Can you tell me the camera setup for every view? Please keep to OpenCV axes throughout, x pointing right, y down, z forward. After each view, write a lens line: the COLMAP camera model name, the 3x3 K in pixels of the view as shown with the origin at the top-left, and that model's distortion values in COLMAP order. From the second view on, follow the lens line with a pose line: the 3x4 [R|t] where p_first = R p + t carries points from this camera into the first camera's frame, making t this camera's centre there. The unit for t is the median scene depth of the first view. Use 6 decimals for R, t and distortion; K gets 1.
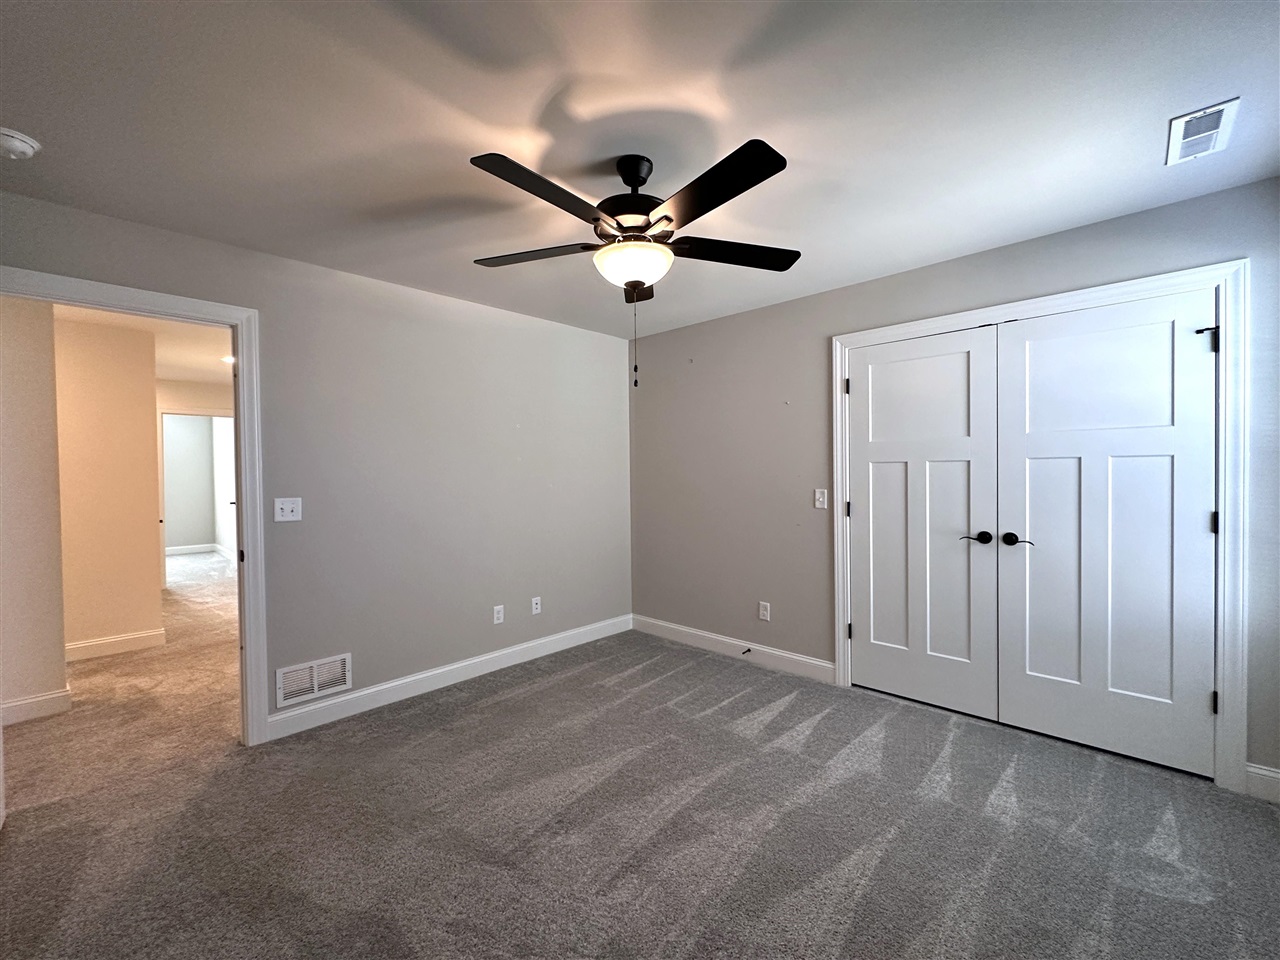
lens RADIAL K [[508.1, 0, 640.0], [0, 508.1, 480.0], [0, 0, 1]] dist [-0.002133, 0.000663]
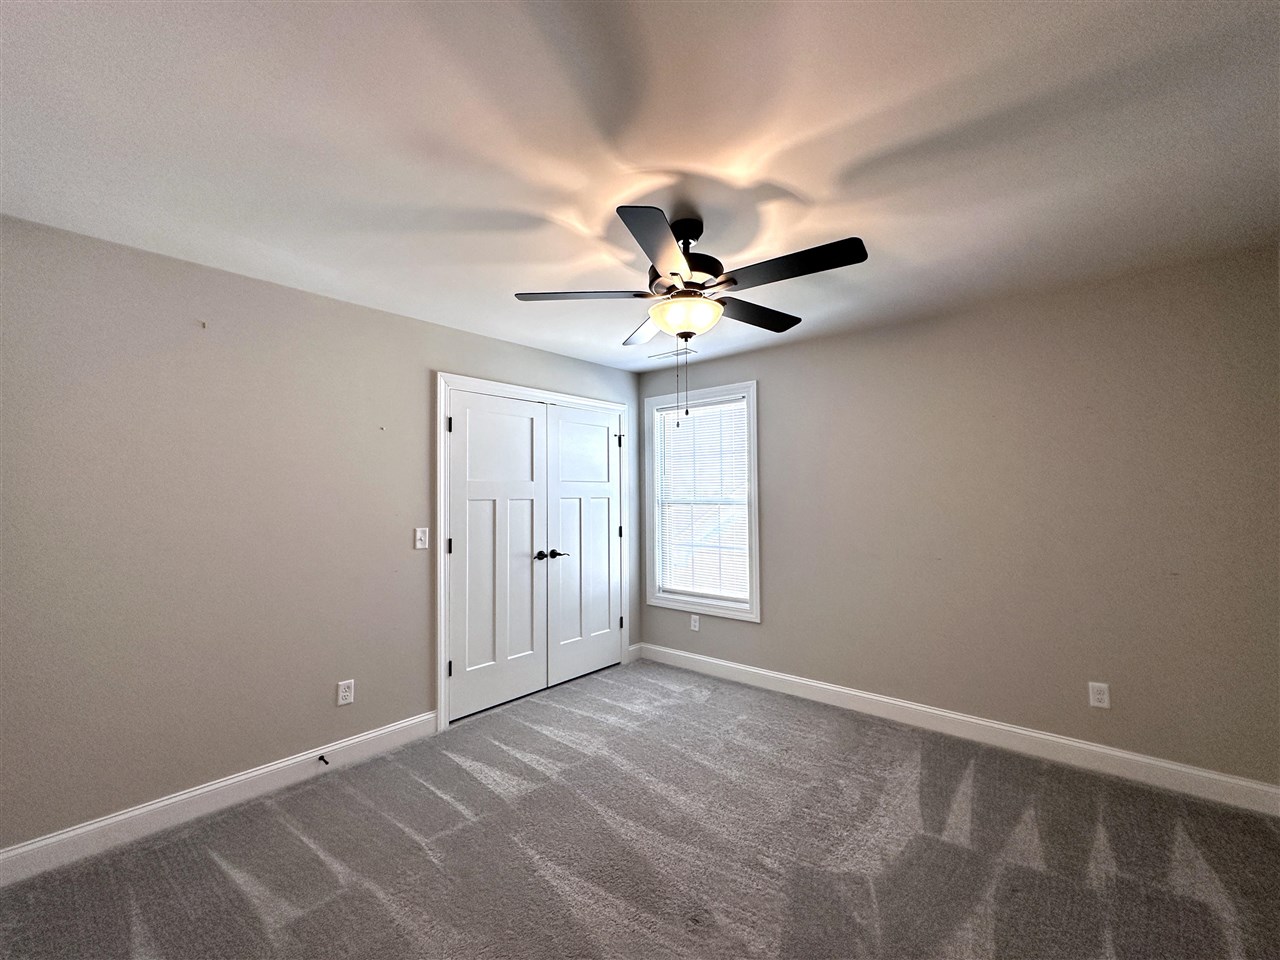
lens RADIAL K [[508.1, 0, 640.0], [0, 508.1, 480.0], [0, 0, 1]] dist [-0.002133, 0.000663]
pose [[0.008911, 0.044247, 0.998981, -0.653854], [0.024823, 0.998703, -0.044456, -0.020628], [-0.999652, 0.025194, 0.007801, 0.669578]]
